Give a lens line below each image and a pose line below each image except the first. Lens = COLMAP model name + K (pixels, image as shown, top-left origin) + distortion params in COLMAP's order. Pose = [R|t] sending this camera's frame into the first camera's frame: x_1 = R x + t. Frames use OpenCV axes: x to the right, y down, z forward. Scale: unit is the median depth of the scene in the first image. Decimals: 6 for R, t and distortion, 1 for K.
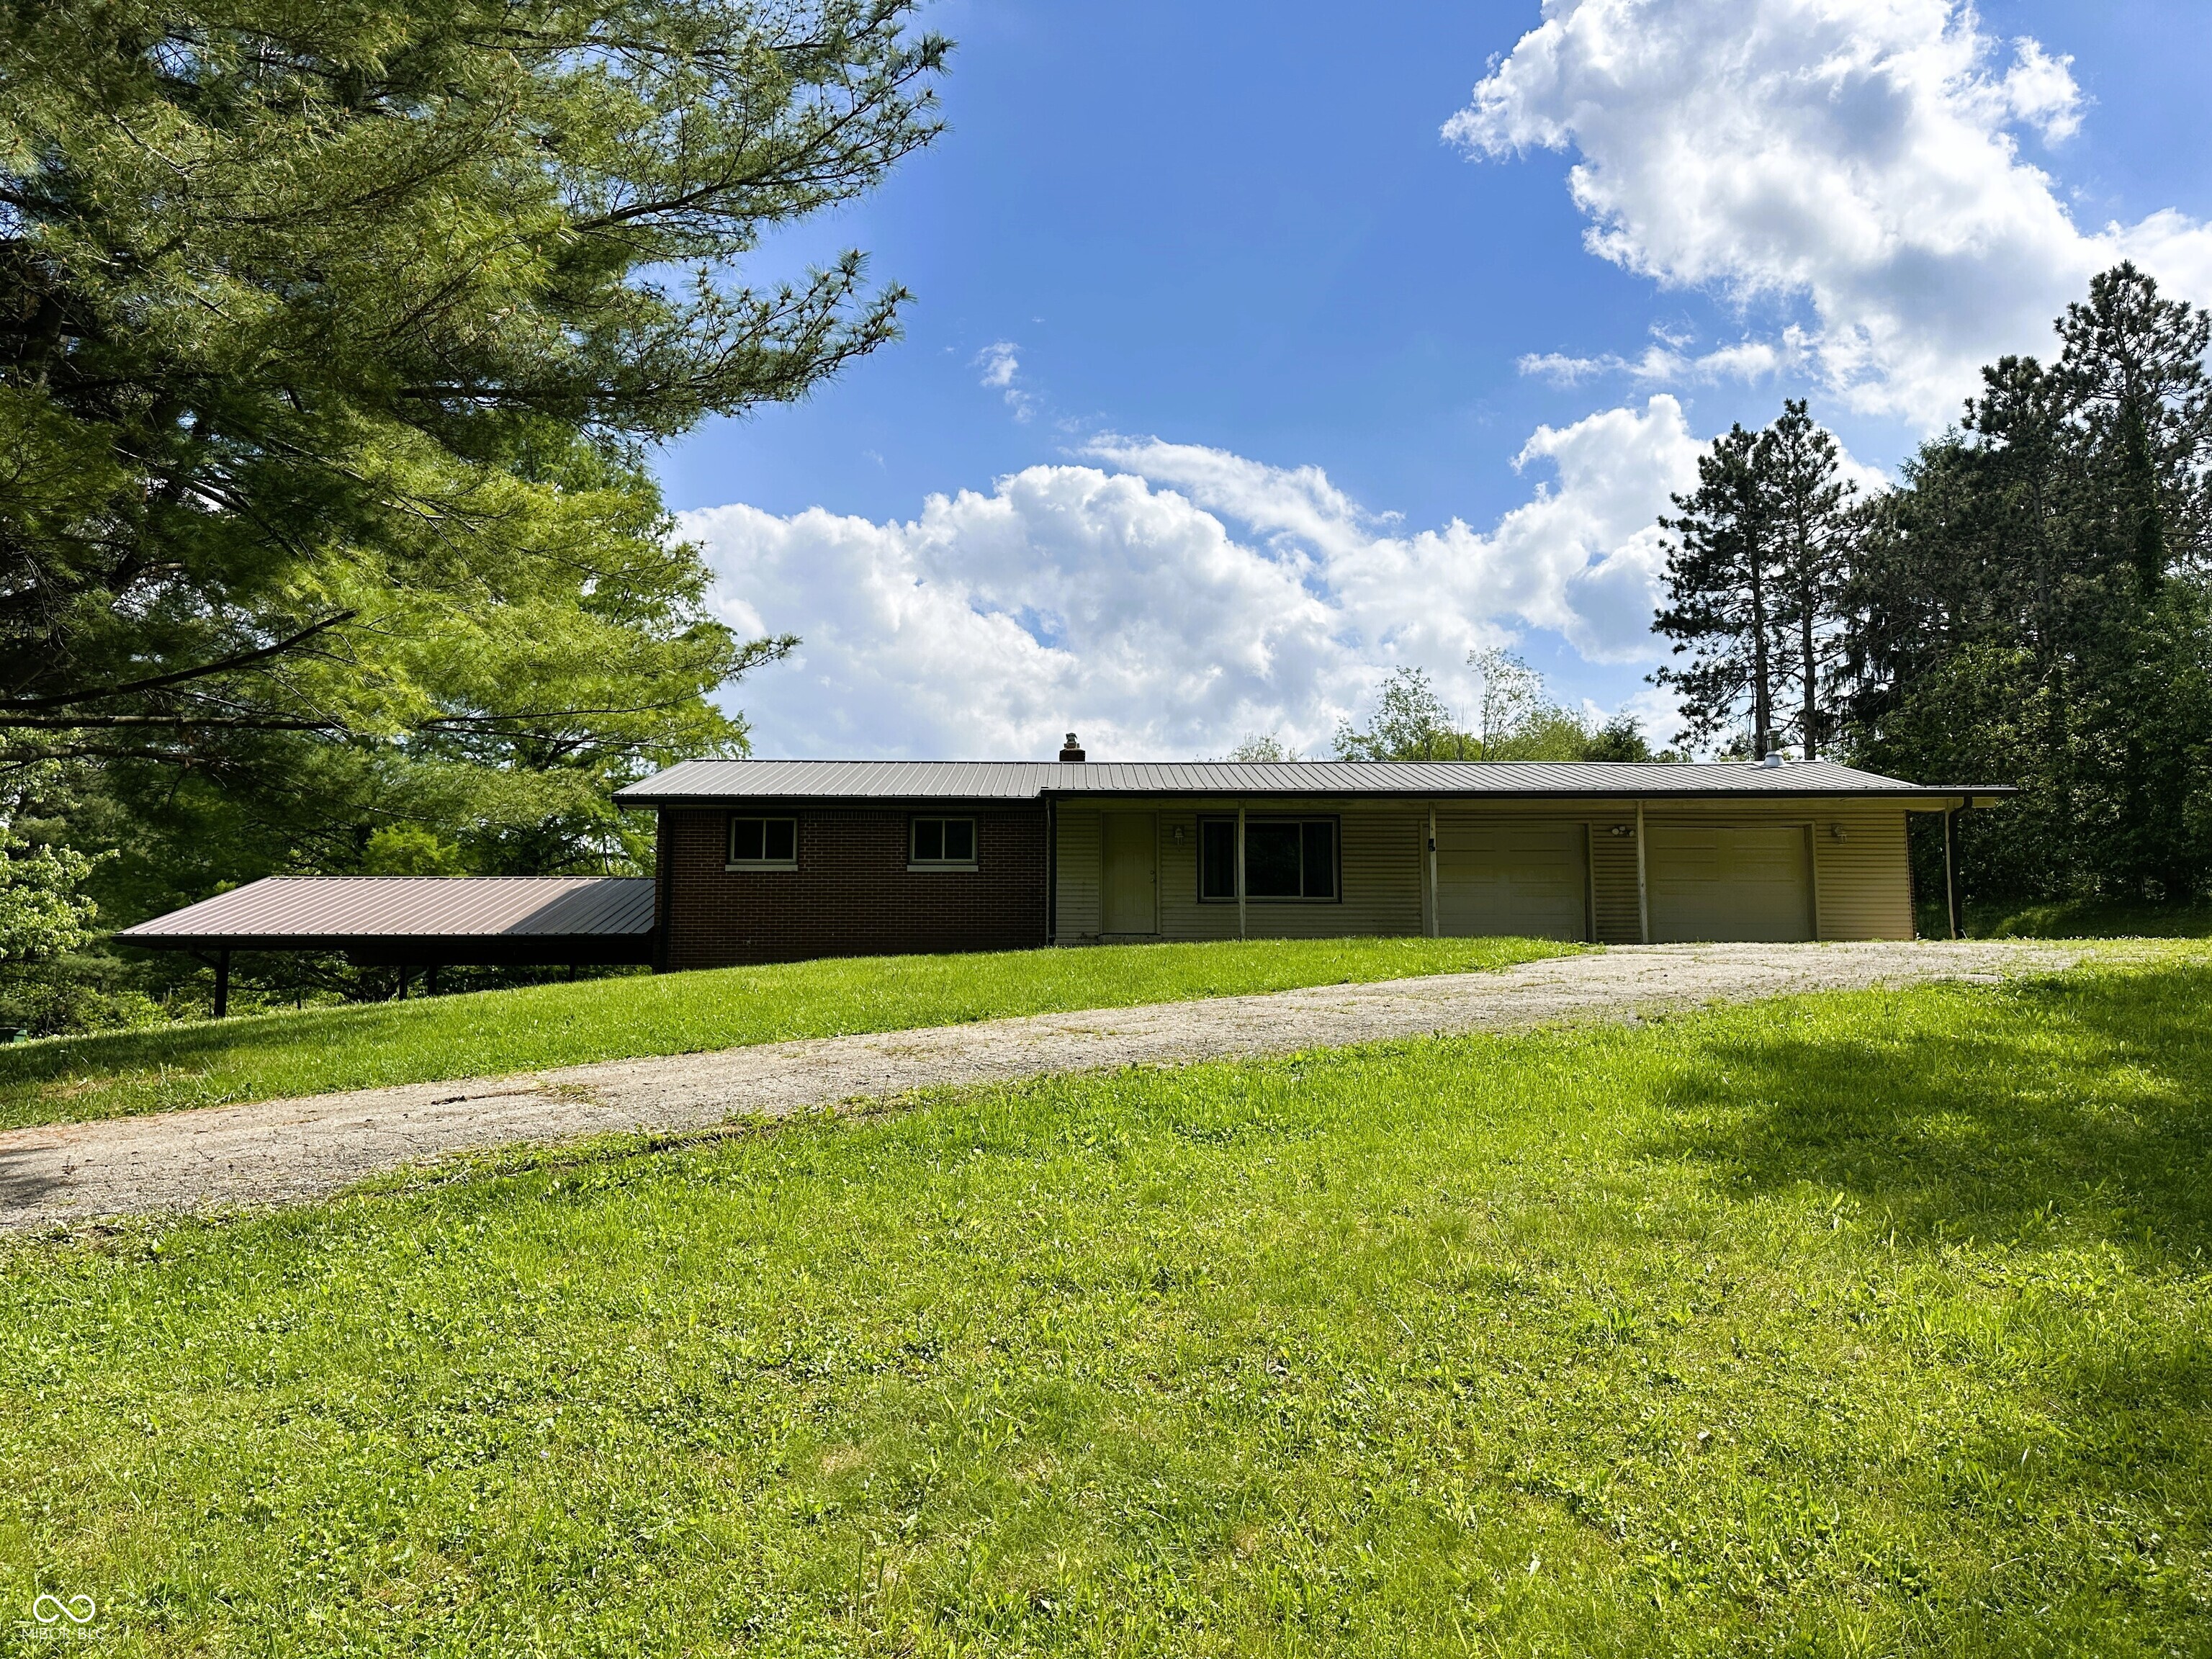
lens RADIAL K [[1559.5, 0, 1091.5], [0, 1559.5, 842.2], [0, 0, 1]] dist [0.081581, -0.023007]
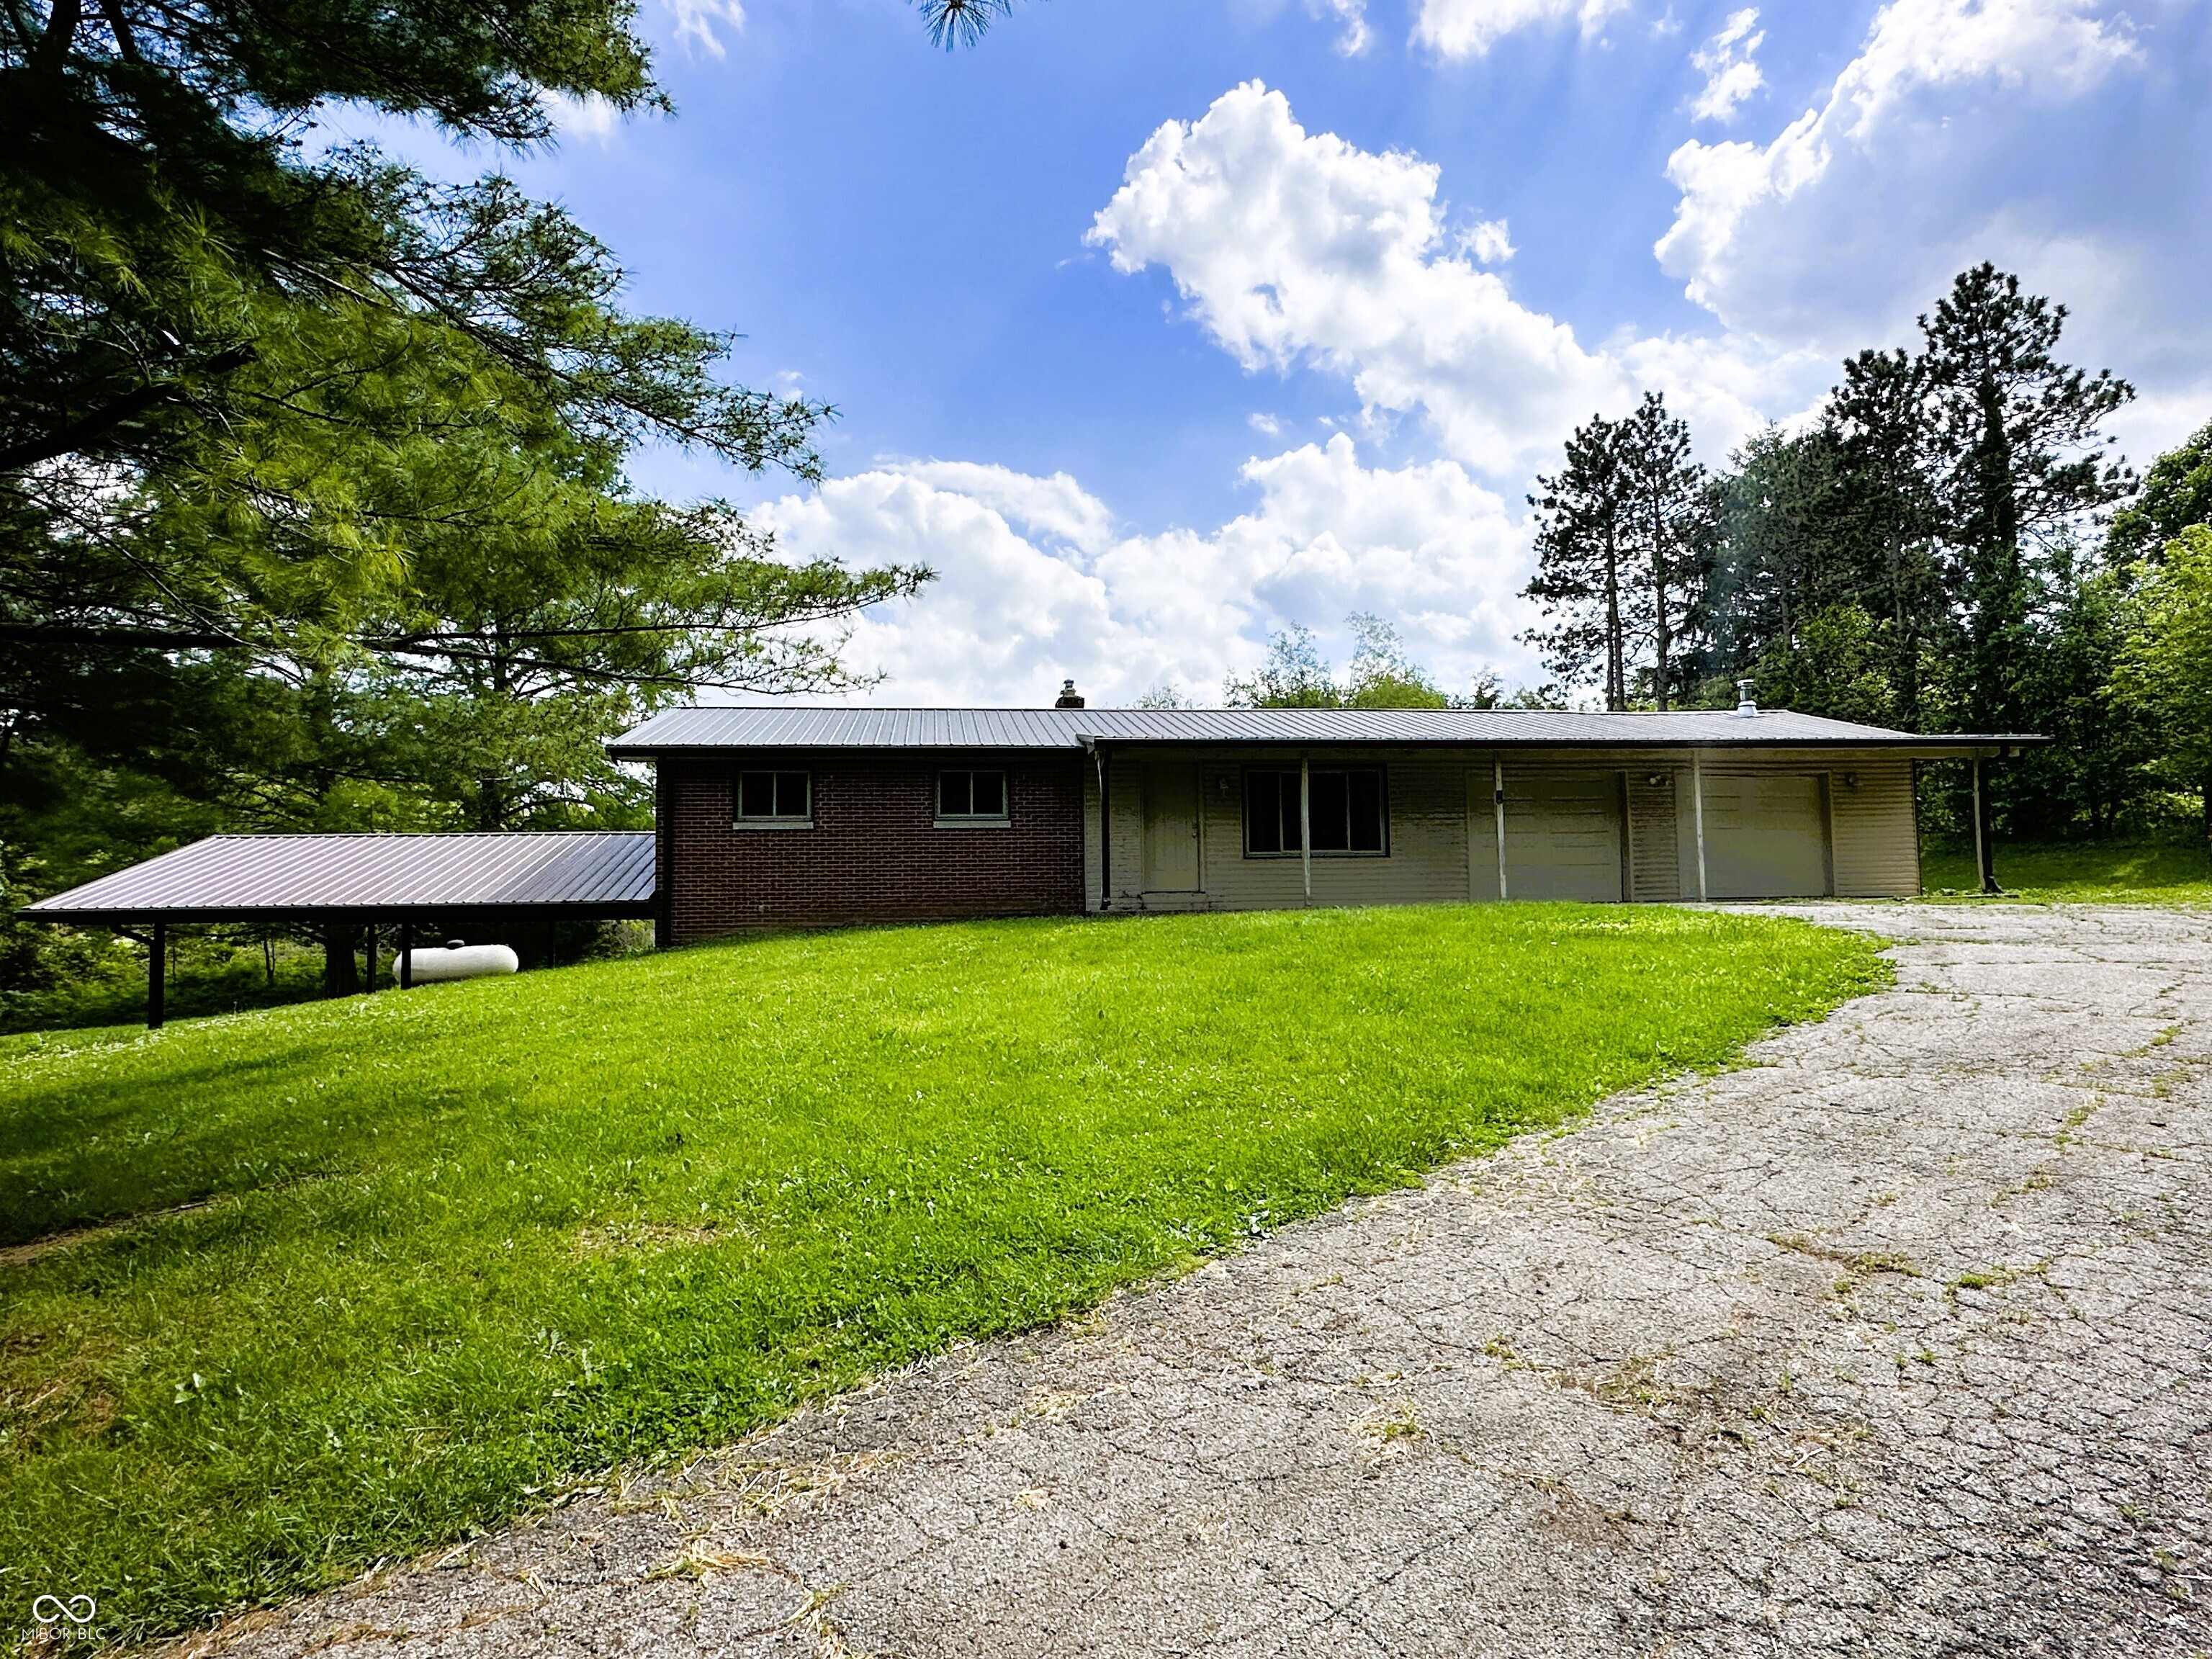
lens RADIAL K [[1259.8, 0, 1101.2], [0, 1259.8, 836.0], [0, 0, 1]] dist [0.021808, 0.004373]
pose [[0.993205, -0.011345, 0.115823, -0.058707], [0.005873, 0.998855, 0.047473, -0.006383], [-0.116229, -0.046470, 0.992135, 0.133603]]
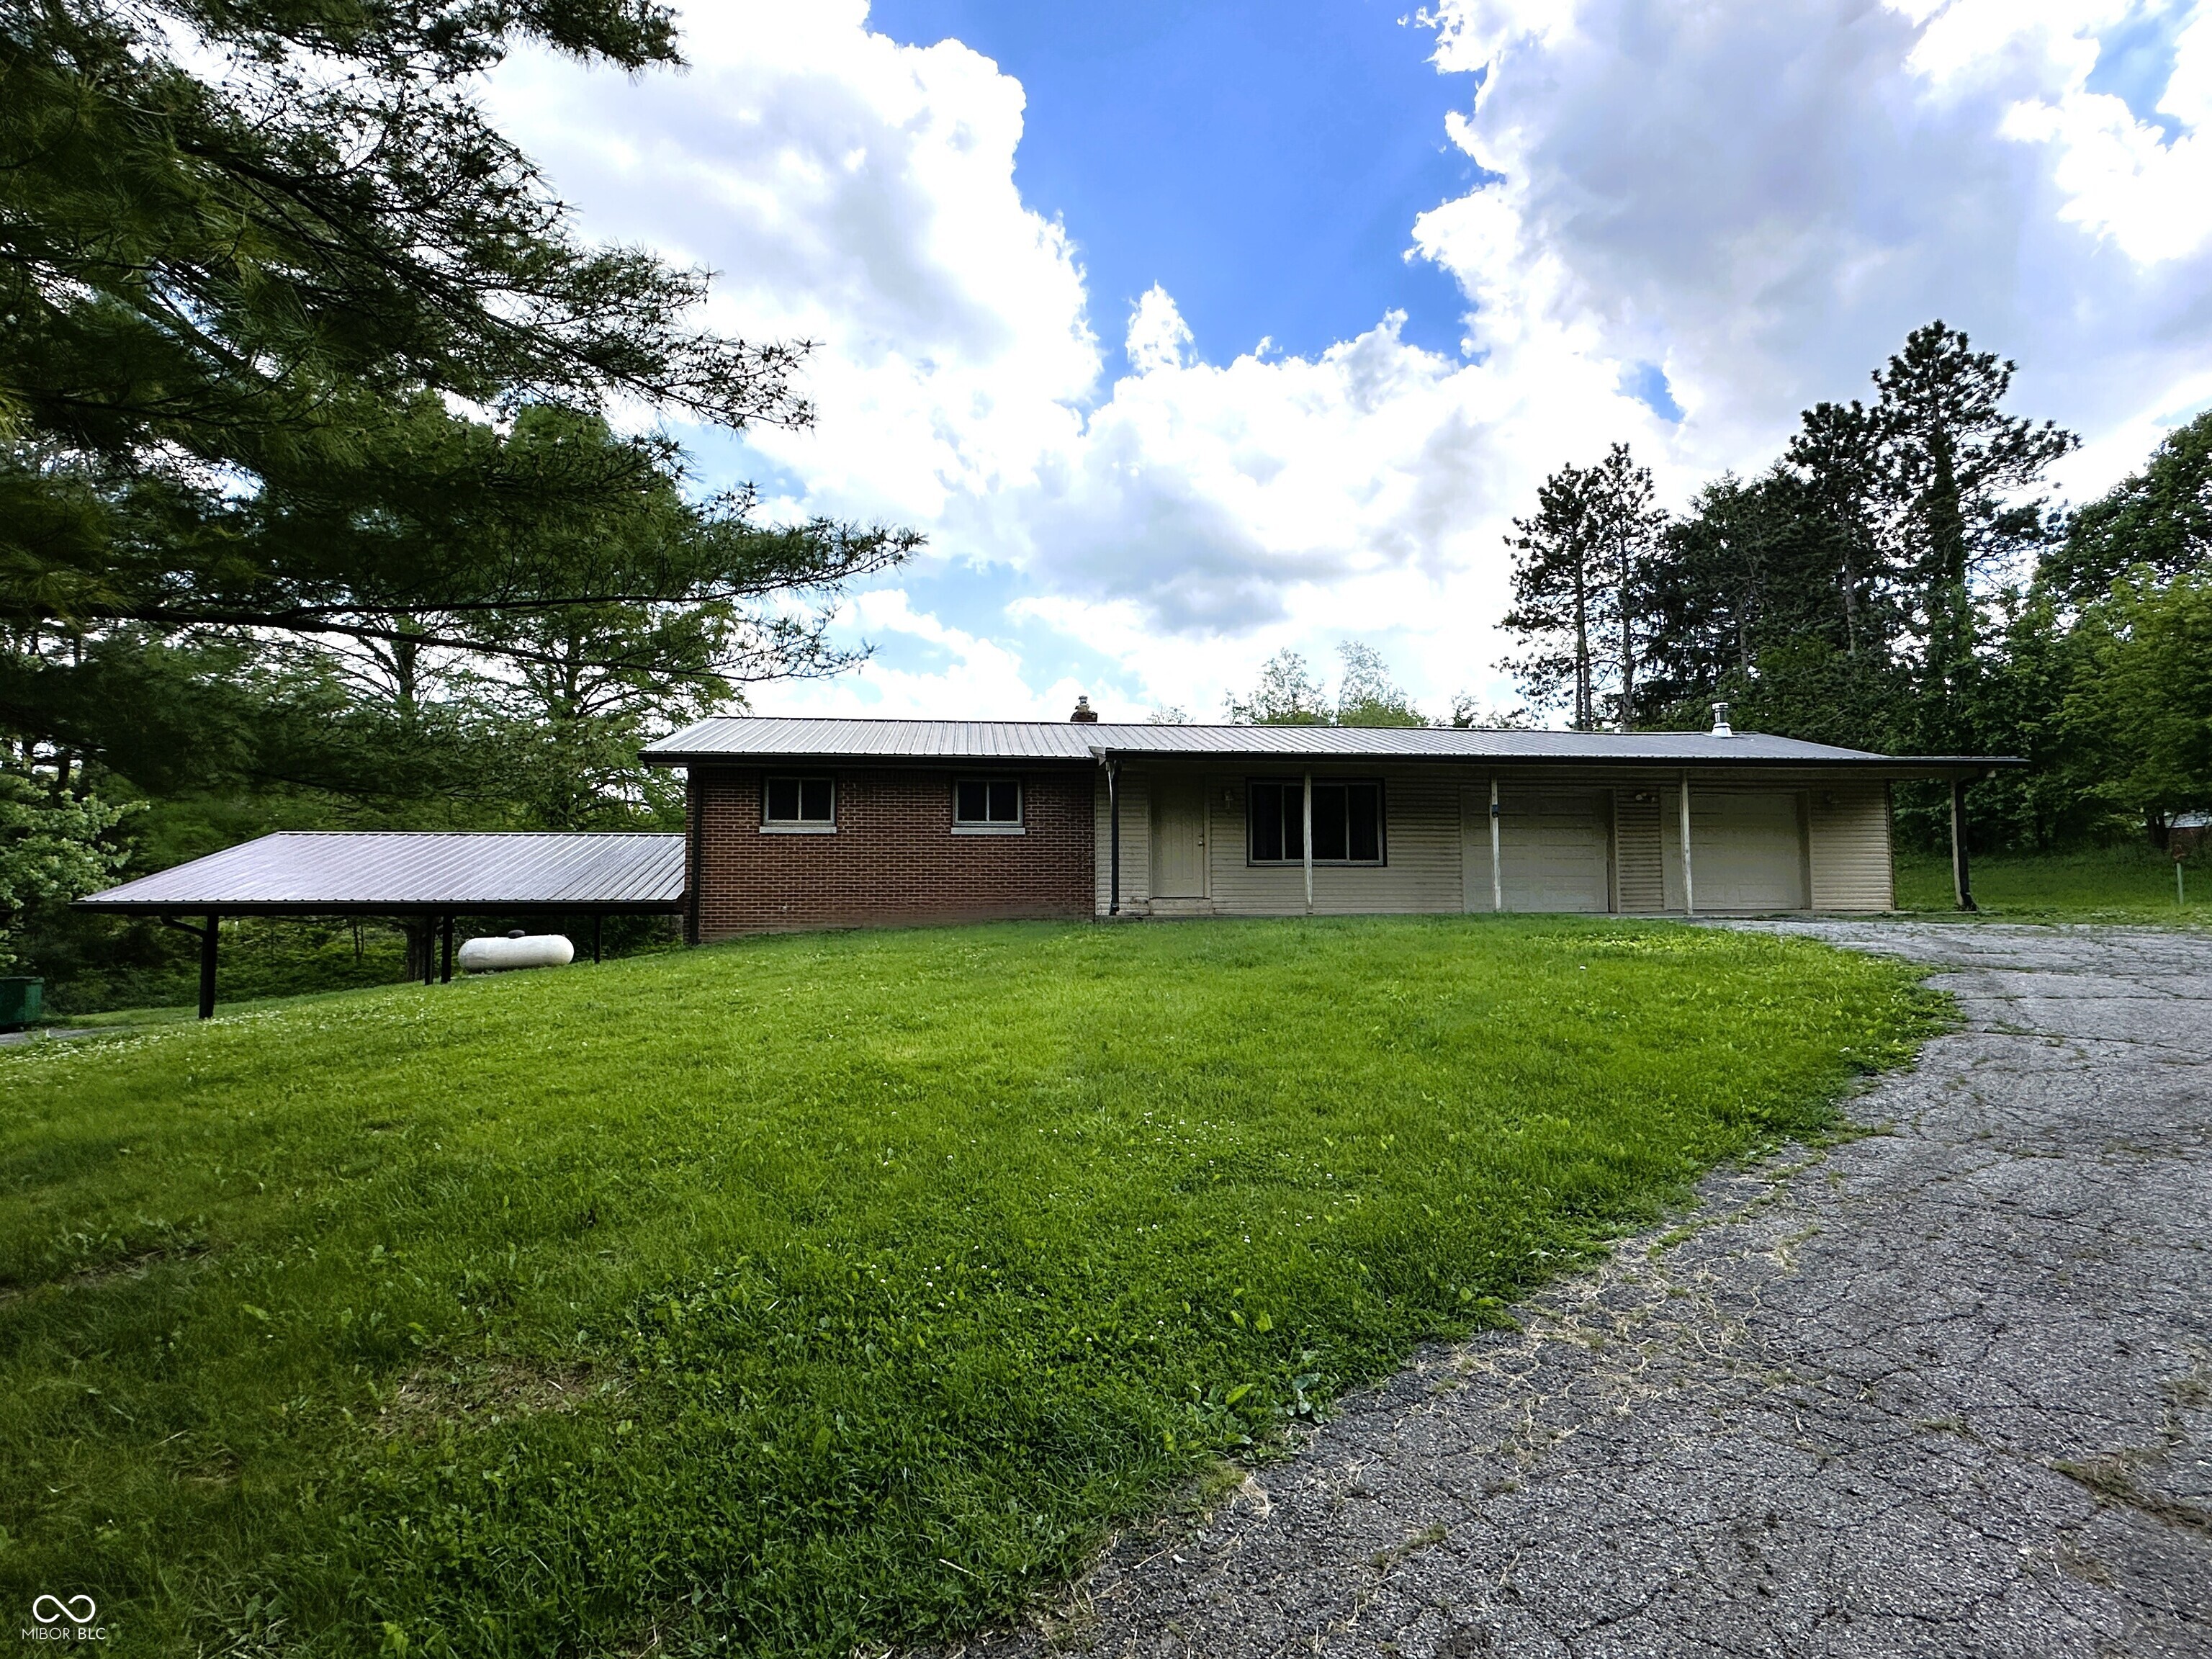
lens RADIAL K [[1106.1, 0, 1105.1], [0, 1106.1, 823.8], [0, 0, 1]] dist [0.022237, 0.002957]
pose [[0.994131, 0.002382, 0.108156, -0.053934], [-0.006067, 0.999412, 0.033758, -0.006353], [-0.108012, -0.034216, 0.993561, 0.167576]]
